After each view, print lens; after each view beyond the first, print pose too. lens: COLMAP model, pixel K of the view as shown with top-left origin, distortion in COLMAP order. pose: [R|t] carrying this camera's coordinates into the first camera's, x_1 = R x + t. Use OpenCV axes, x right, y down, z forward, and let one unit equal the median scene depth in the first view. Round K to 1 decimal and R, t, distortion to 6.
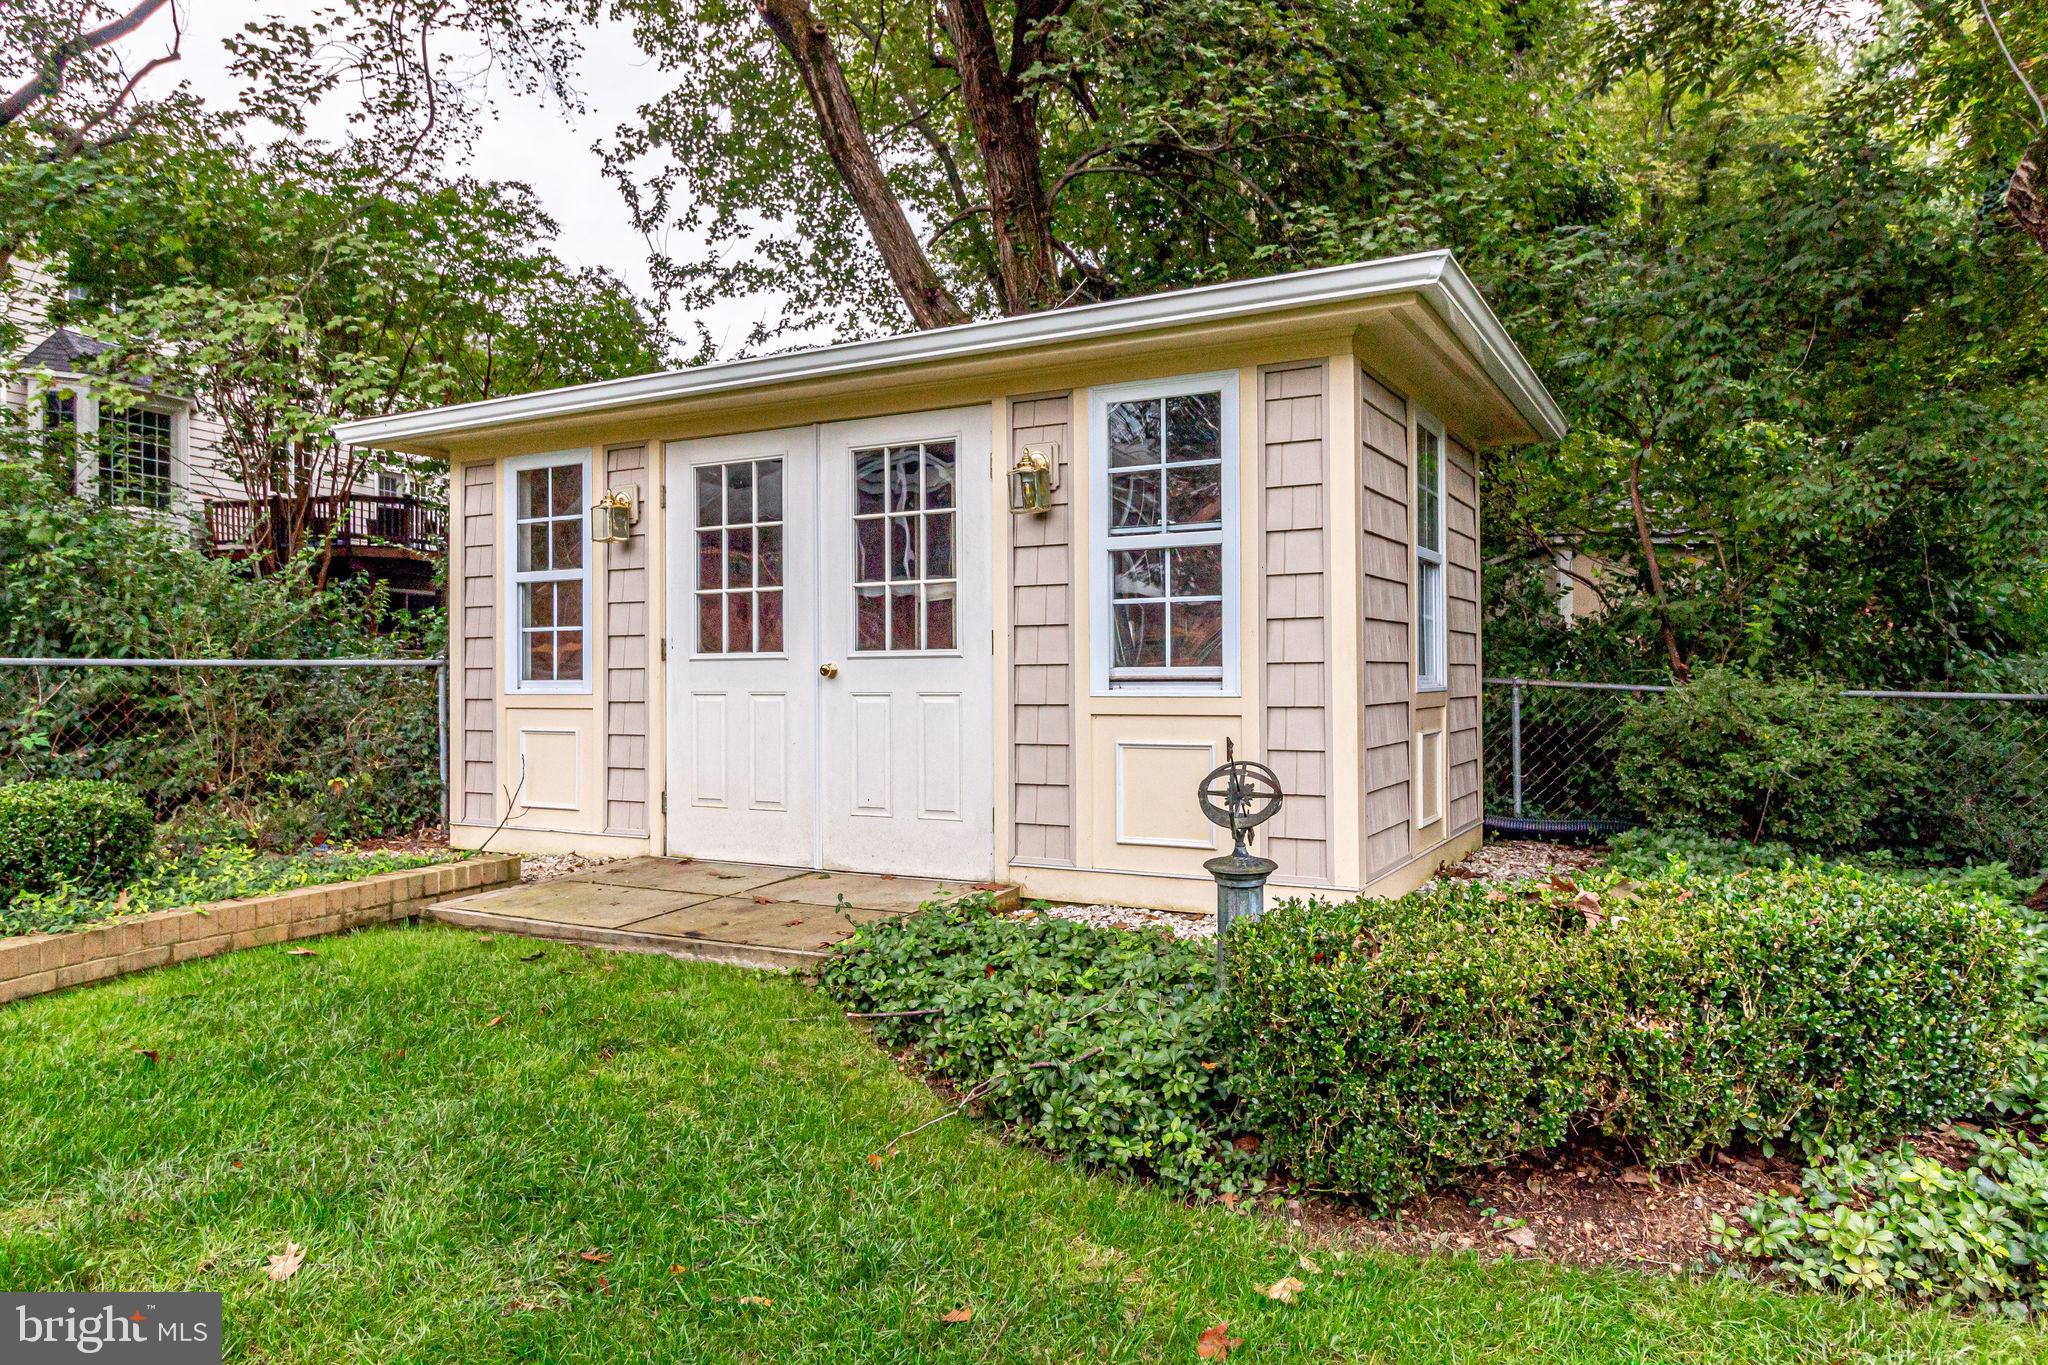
lens RADIAL K [[1315.1, 0, 1027.0], [0, 1315.1, 680.8], [0, 0, 1]] dist [0.000299, 0.000011]
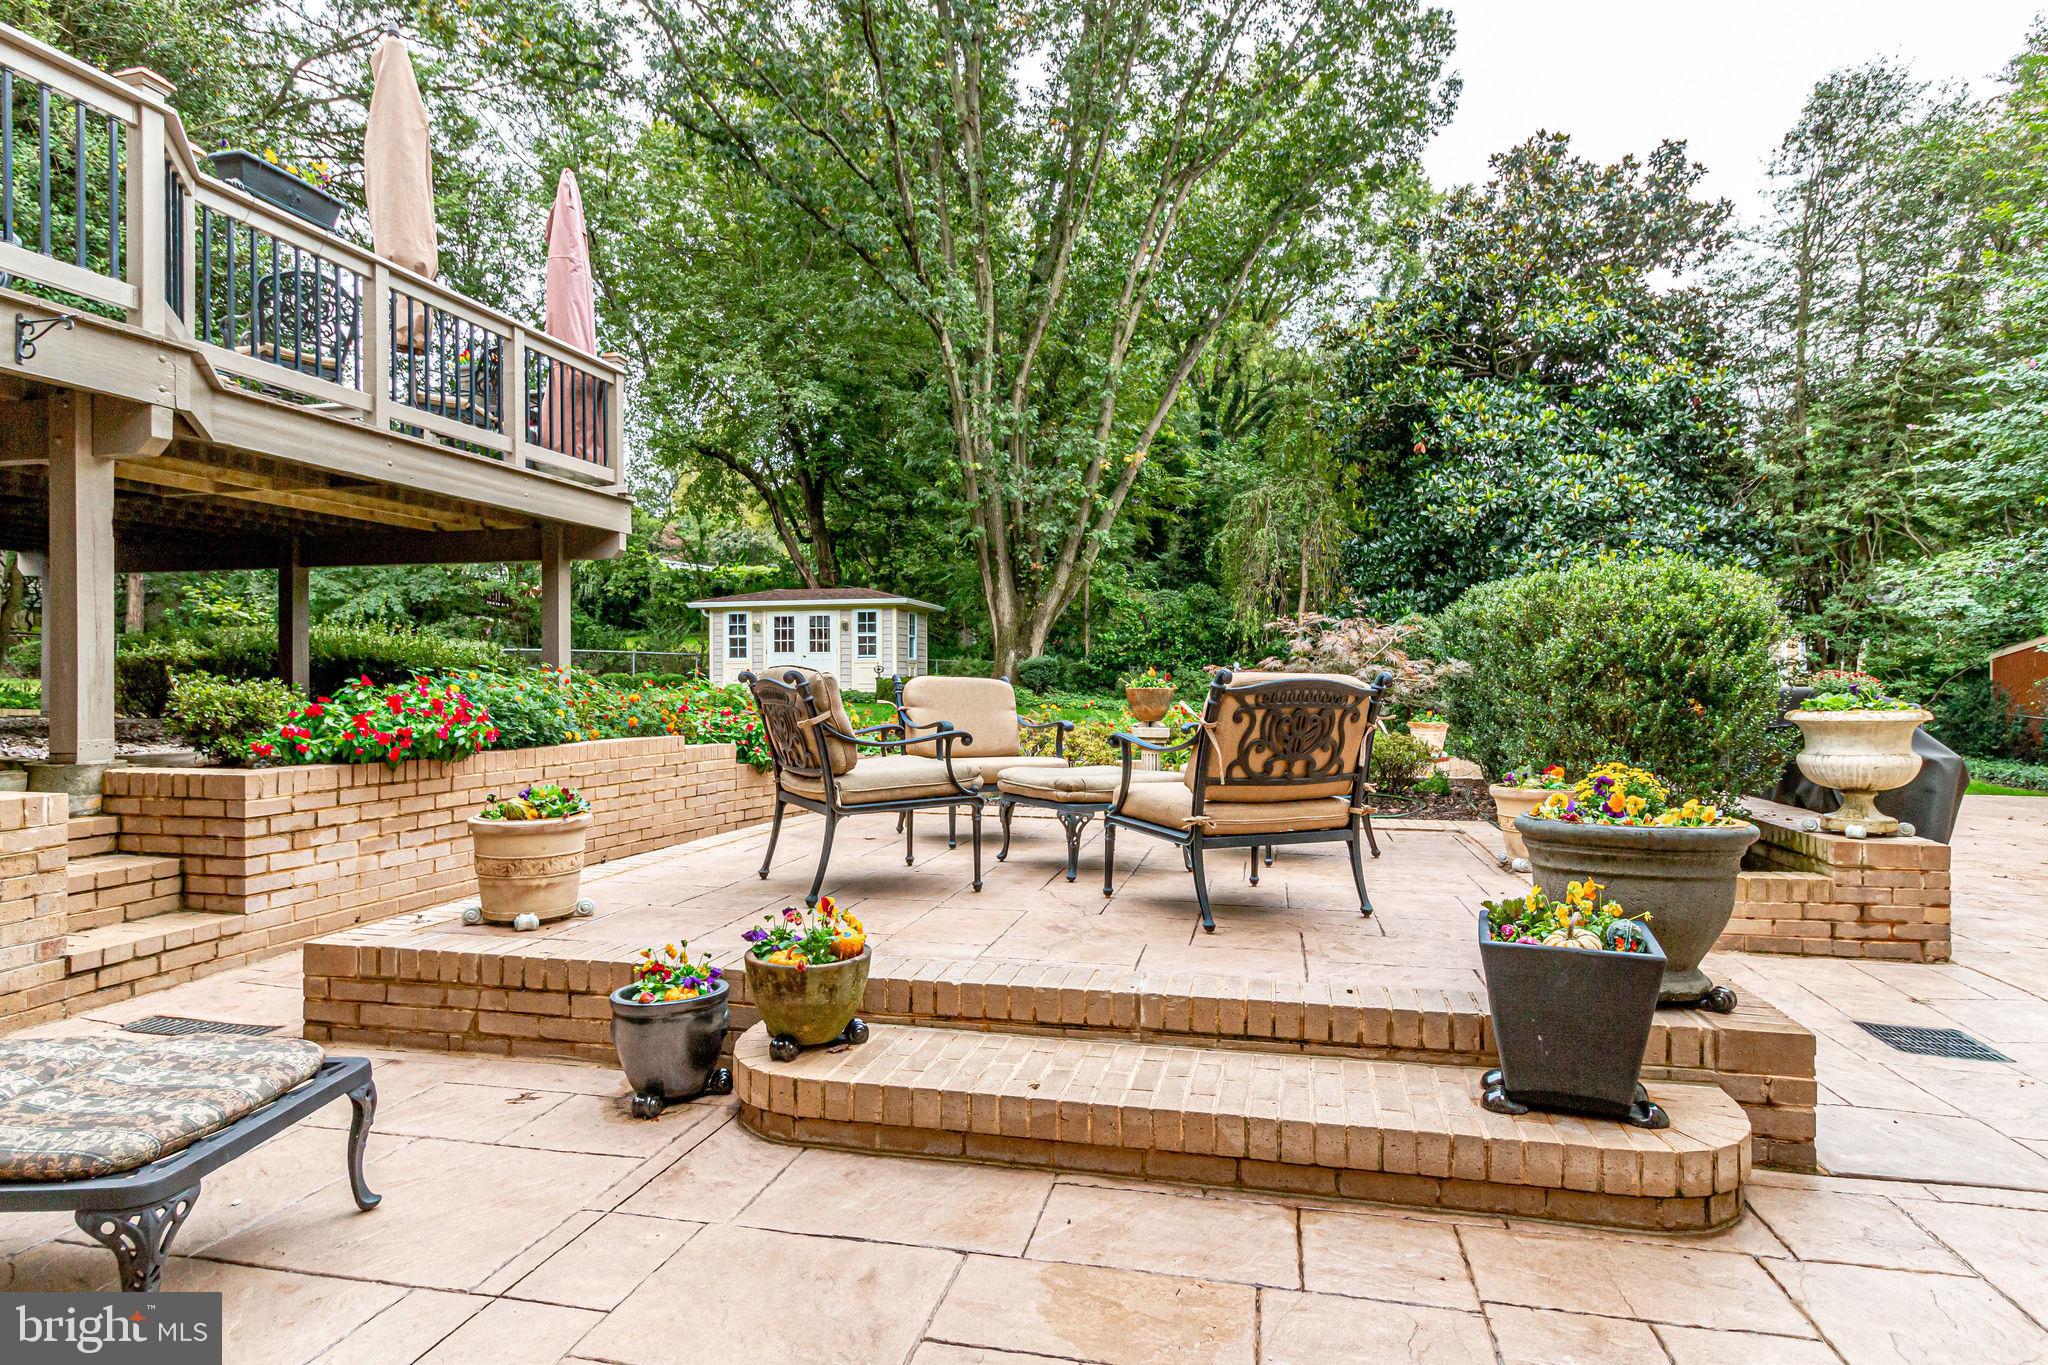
lens RADIAL K [[1138.0, 0, 1024.0], [0, 1138.0, 681.1], [0, 0, 1]] dist [0.000331, 0.000003]
pose [[0.958551, 0.000617, 0.284920, -0.630486], [-0.001033, 0.999999, 0.001312, 0.090936], [-0.284918, -0.001552, 0.958551, -3.846937]]
